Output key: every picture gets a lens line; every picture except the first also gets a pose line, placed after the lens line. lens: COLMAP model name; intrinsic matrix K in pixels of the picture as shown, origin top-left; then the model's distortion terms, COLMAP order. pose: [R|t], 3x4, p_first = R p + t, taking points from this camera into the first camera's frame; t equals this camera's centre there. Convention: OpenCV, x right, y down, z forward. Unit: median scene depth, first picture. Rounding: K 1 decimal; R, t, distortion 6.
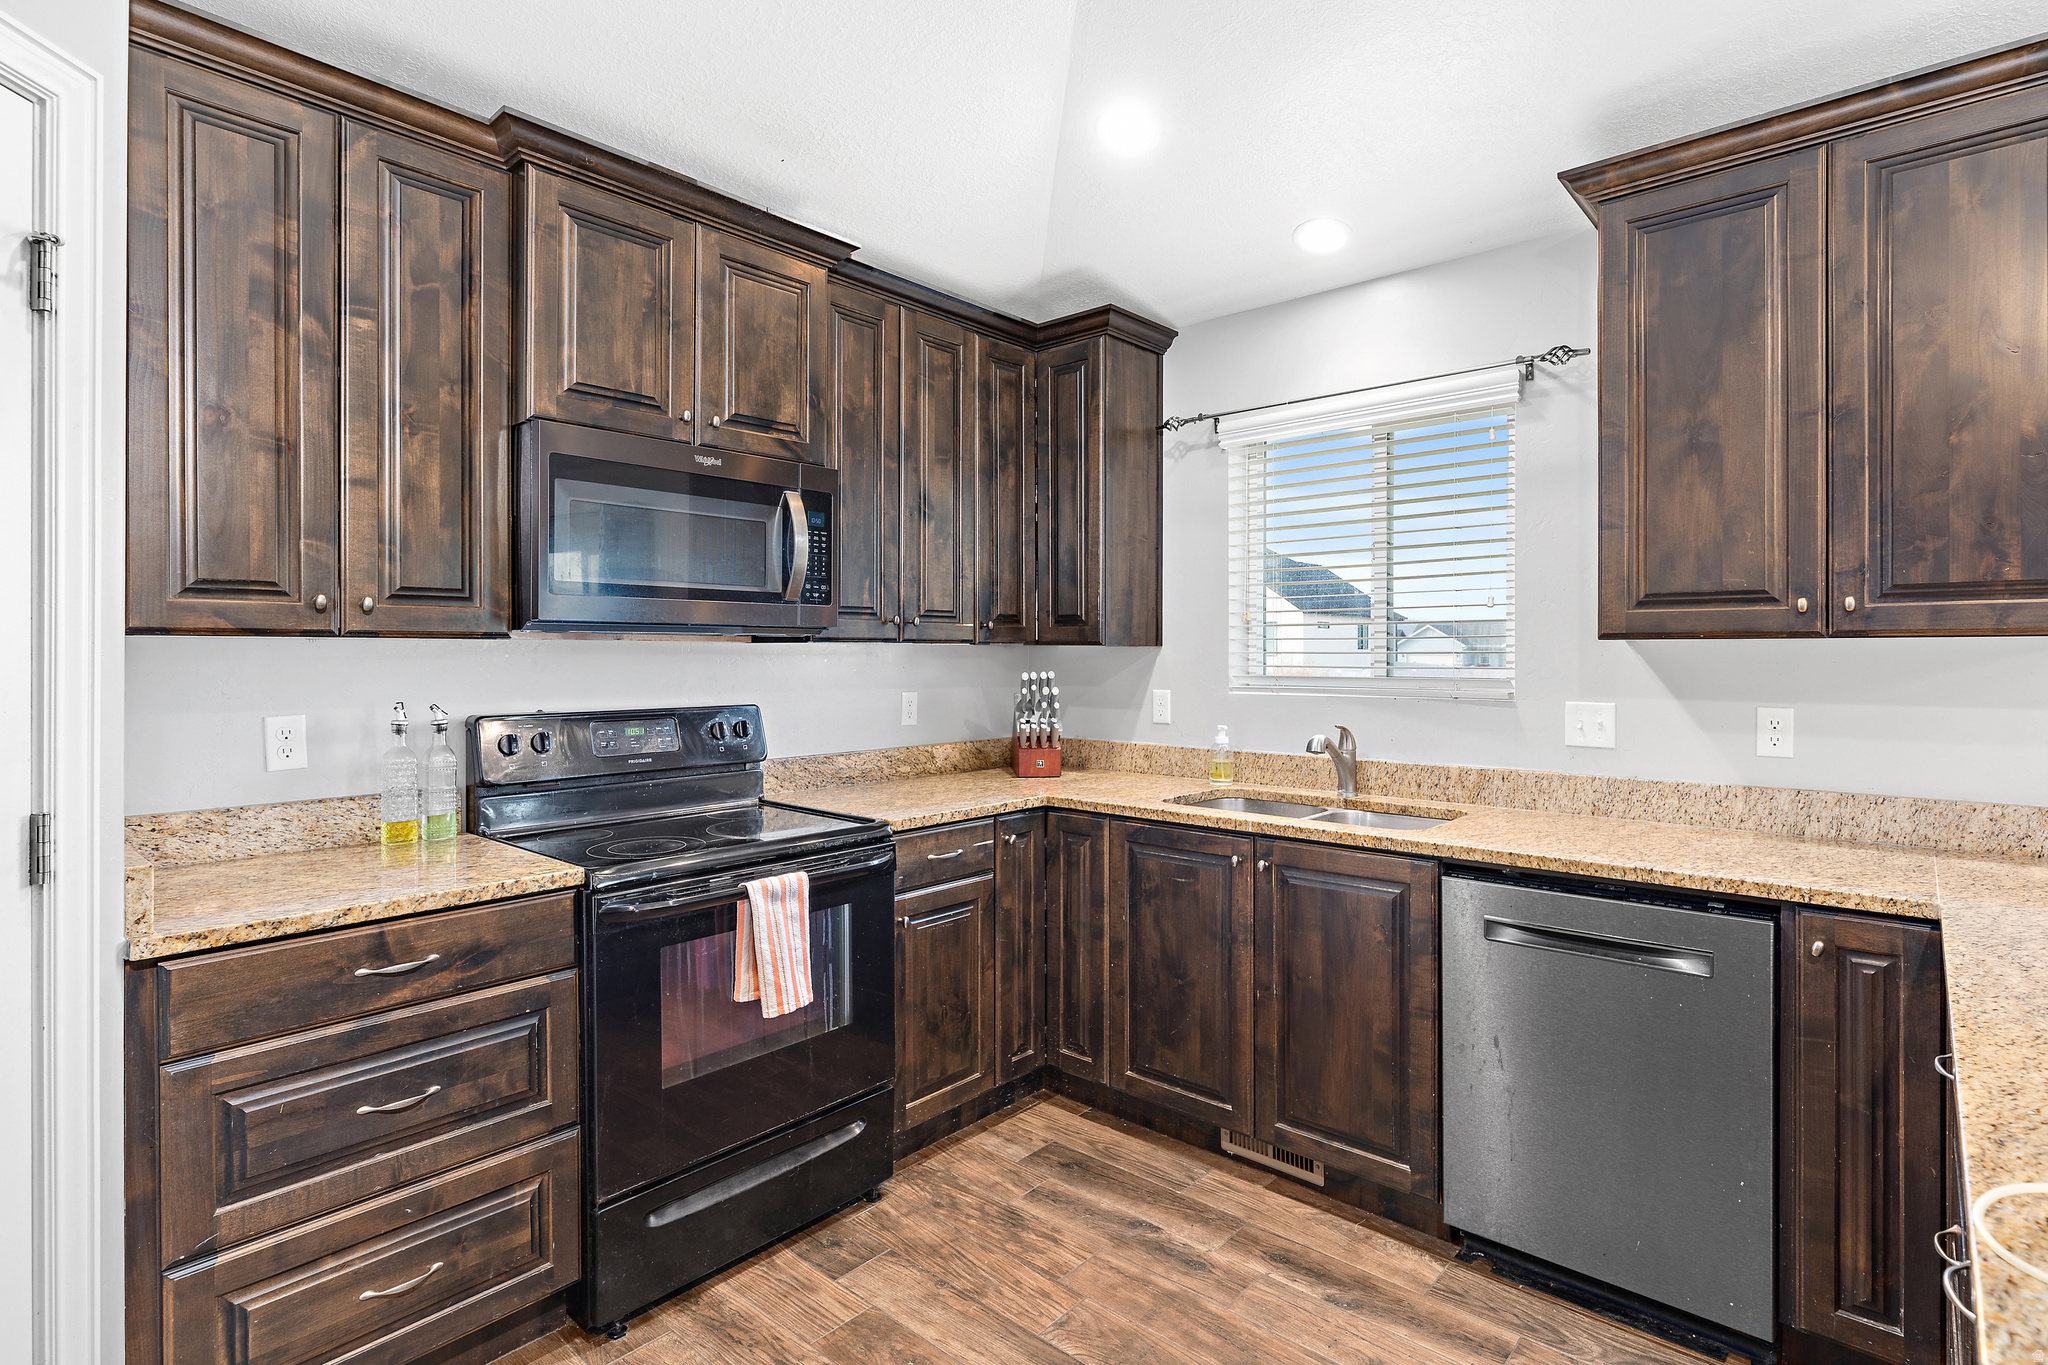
lens RADIAL K [[994.8, 0, 1024.8], [0, 994.8, 656.7], [0, 0, 1]] dist [0.000855, 0.000159]
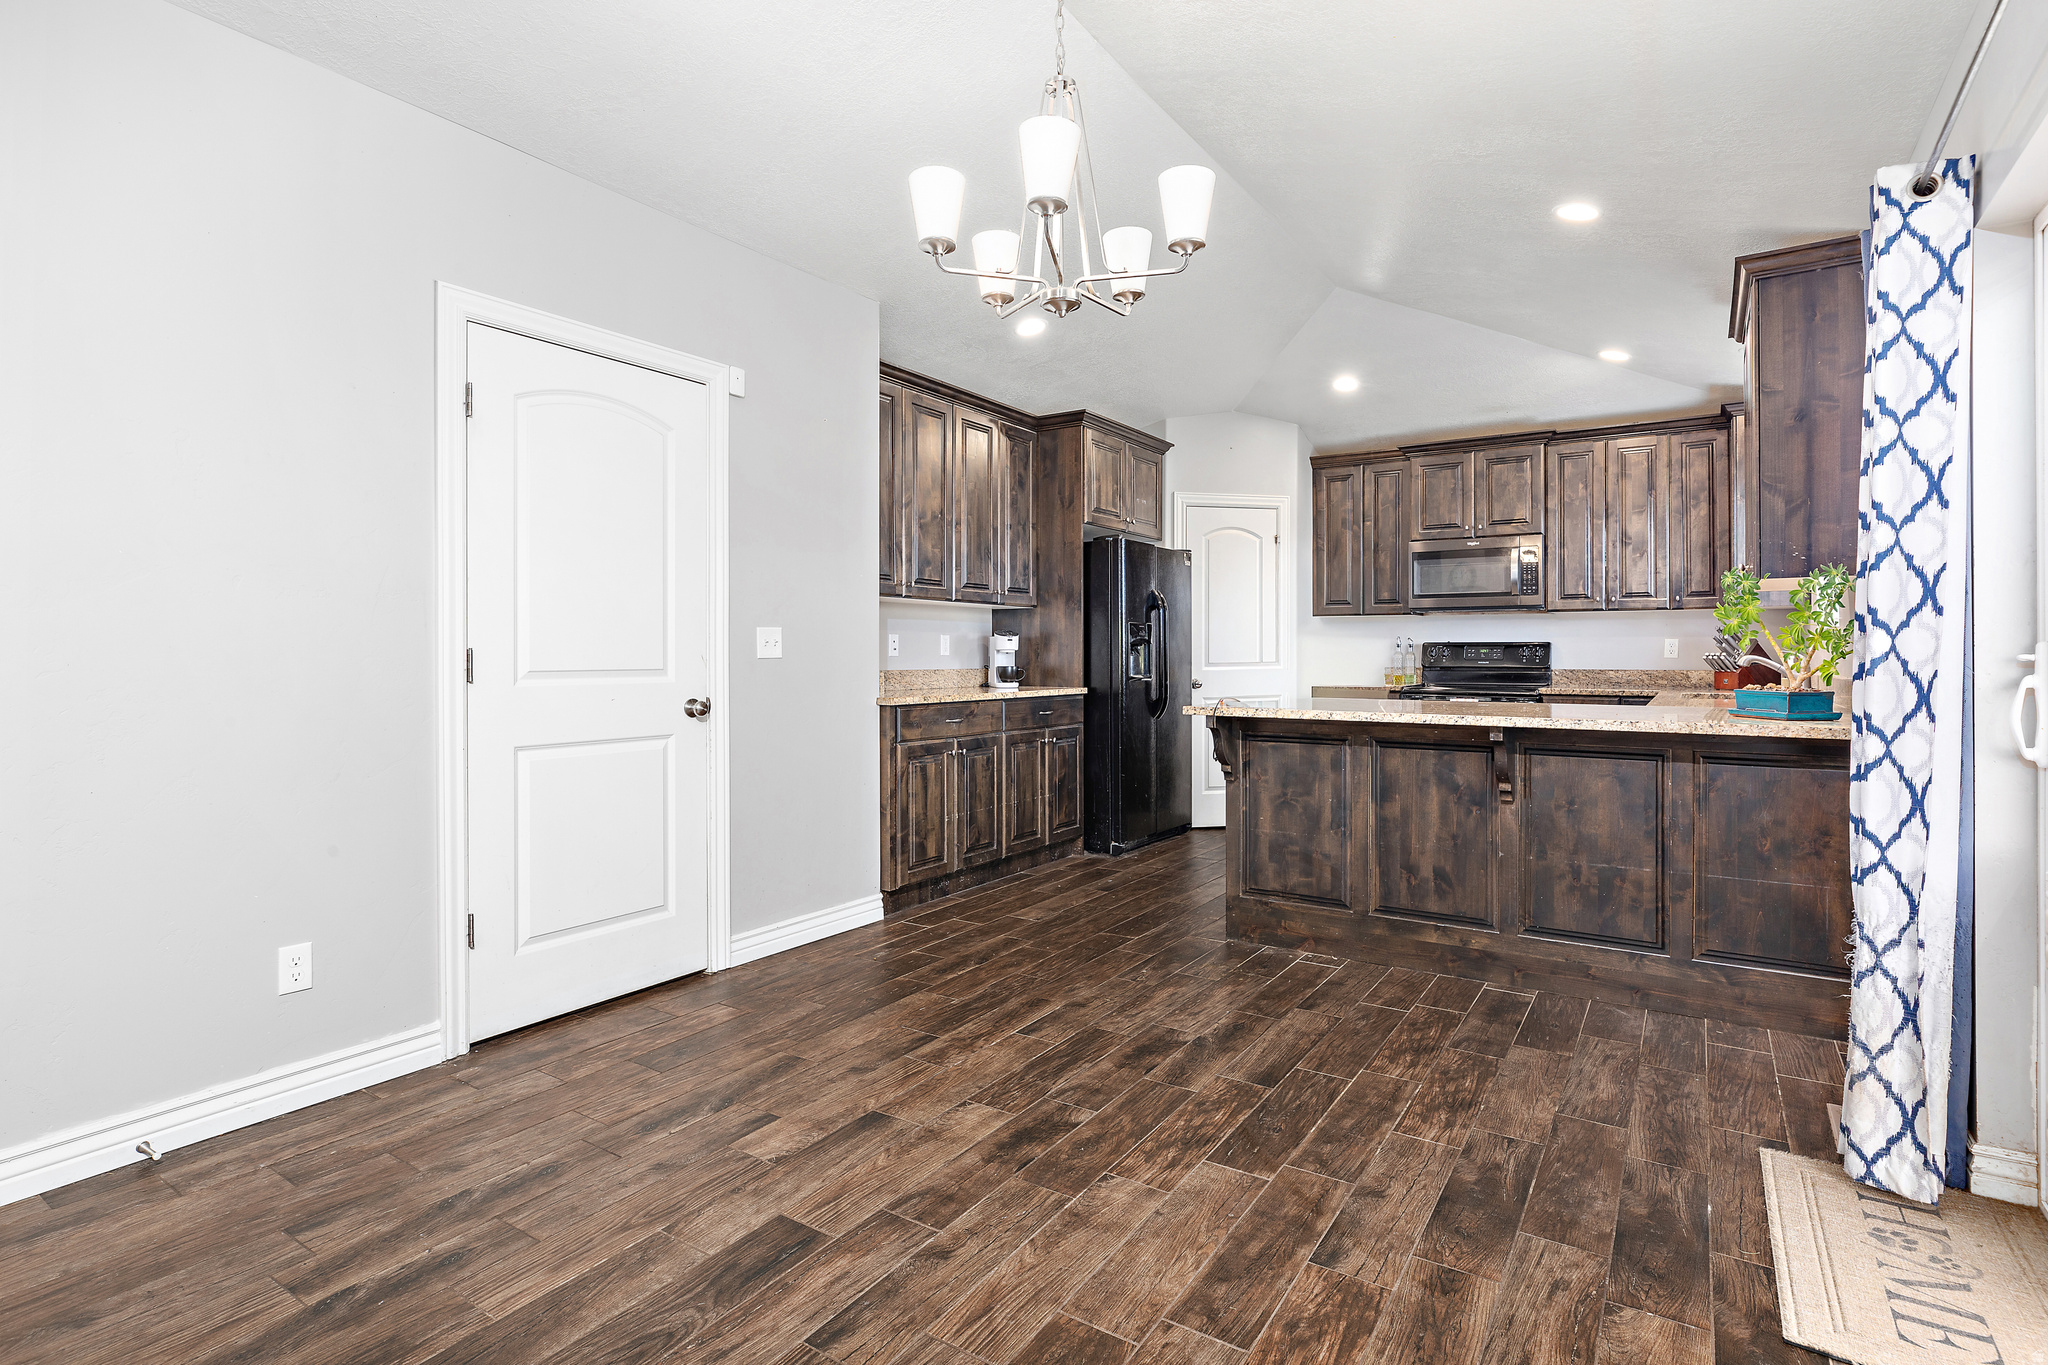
lens RADIAL K [[996.1, 0, 1056.8], [0, 996.1, 649.8], [0, 0, 1]] dist [-0.001687, 0.000061]
pose [[0.154416, -0.001880, -0.988004, 2.329034], [-0.002563, 0.999994, -0.002303, 0.099775], [0.988003, 0.002887, 0.154411, -0.531649]]
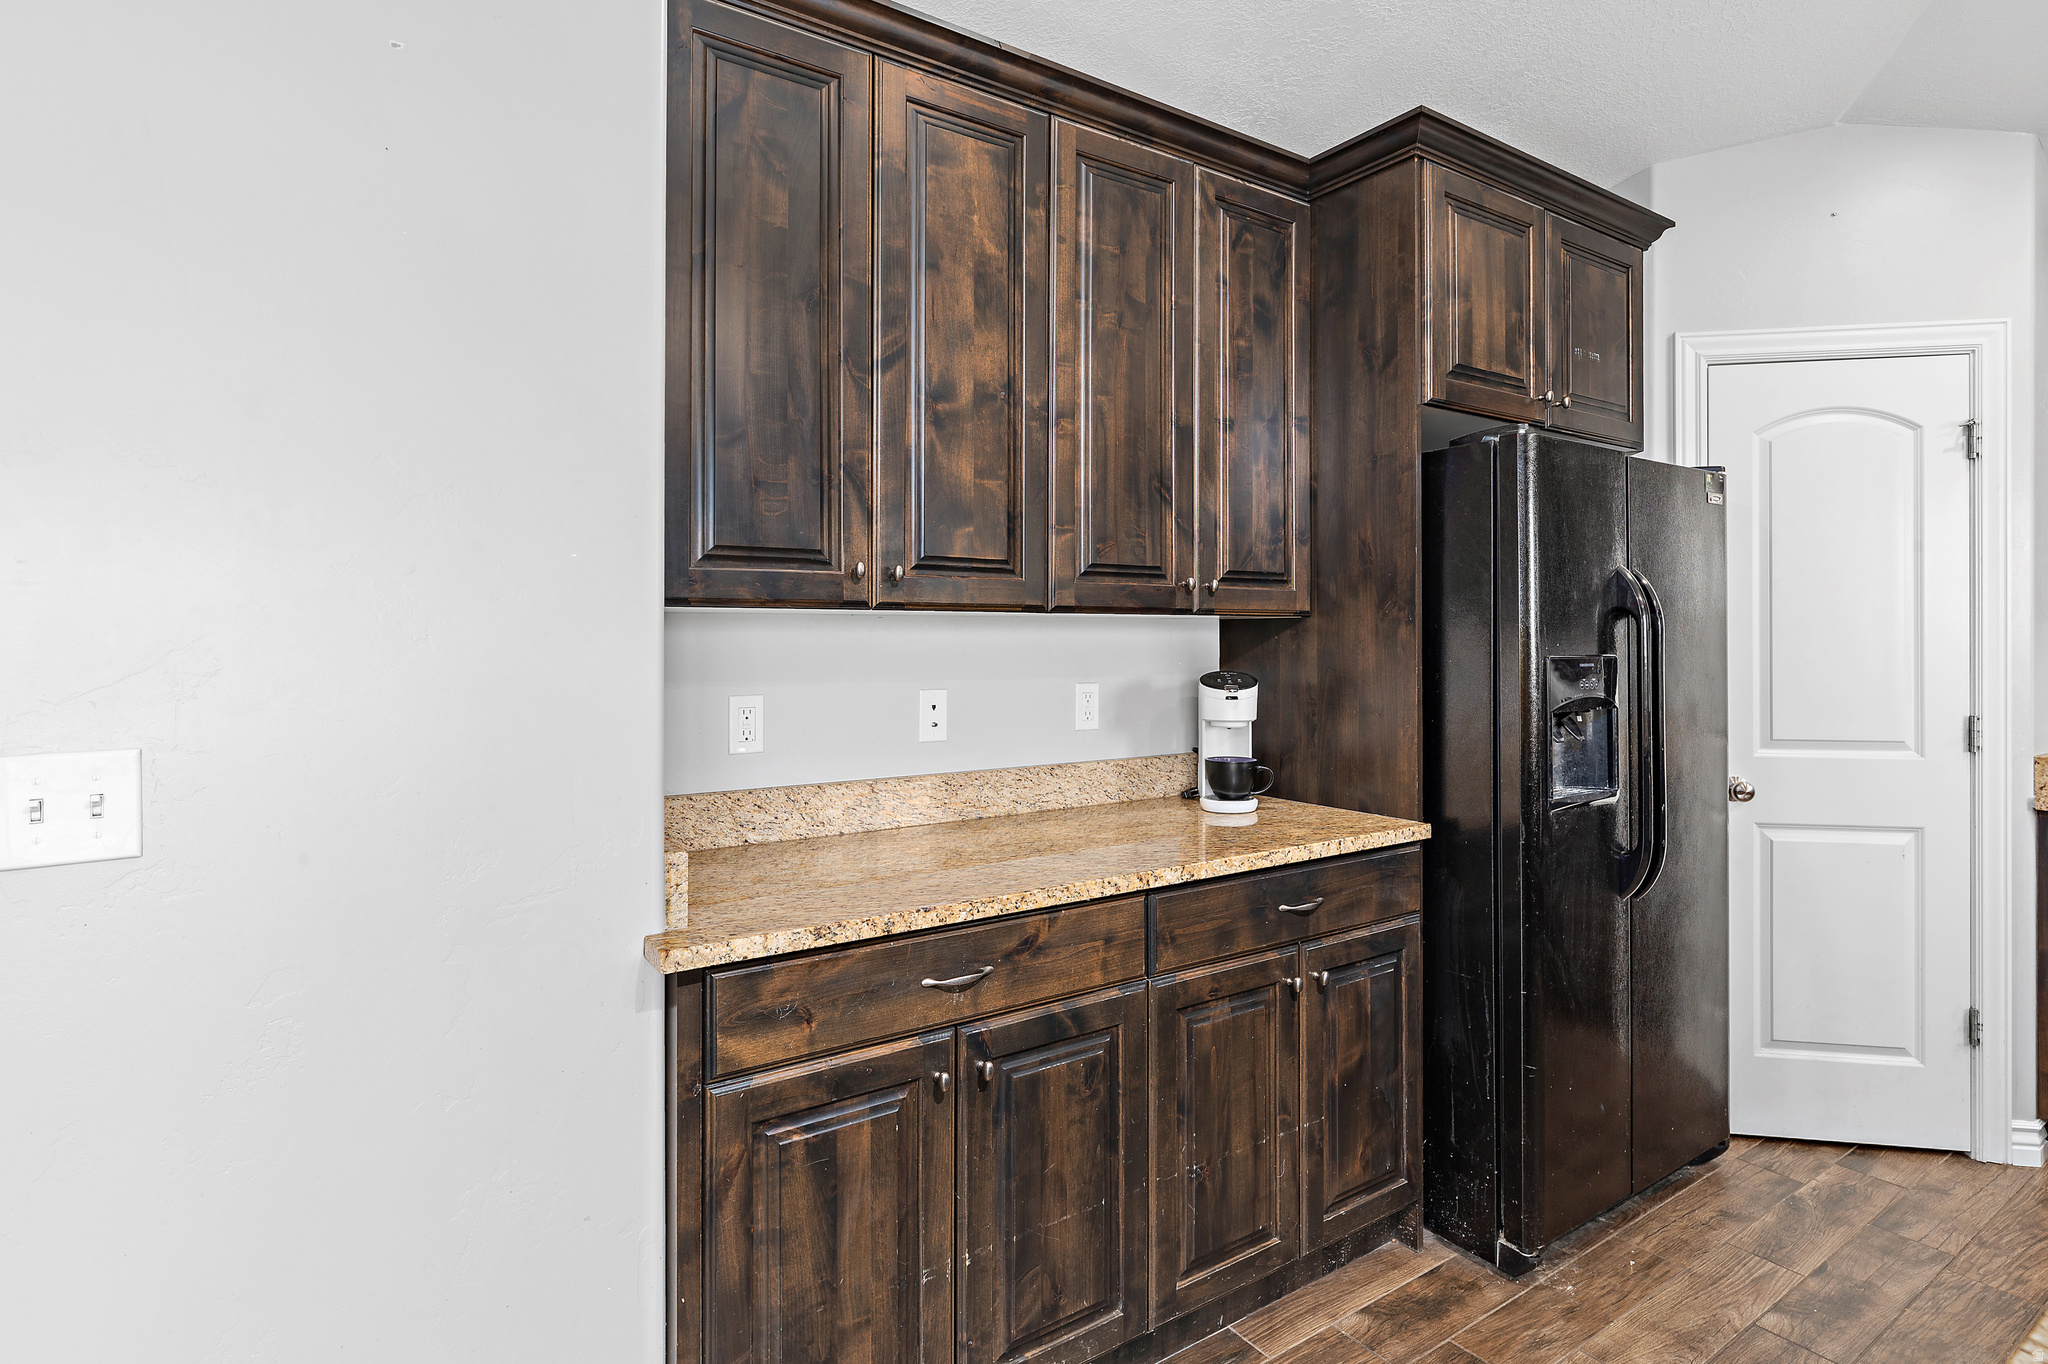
lens RADIAL K [[1054.2, 0, 1073.0], [0, 1054.2, 630.7], [0, 0, 1]] dist [-0.002976, -0.000302]
pose [[-0.226867, -0.004844, -0.973914, 0.889355], [-0.000156, 0.999988, -0.004937, 0.001293], [0.973926, -0.000969, -0.226865, -0.160917]]
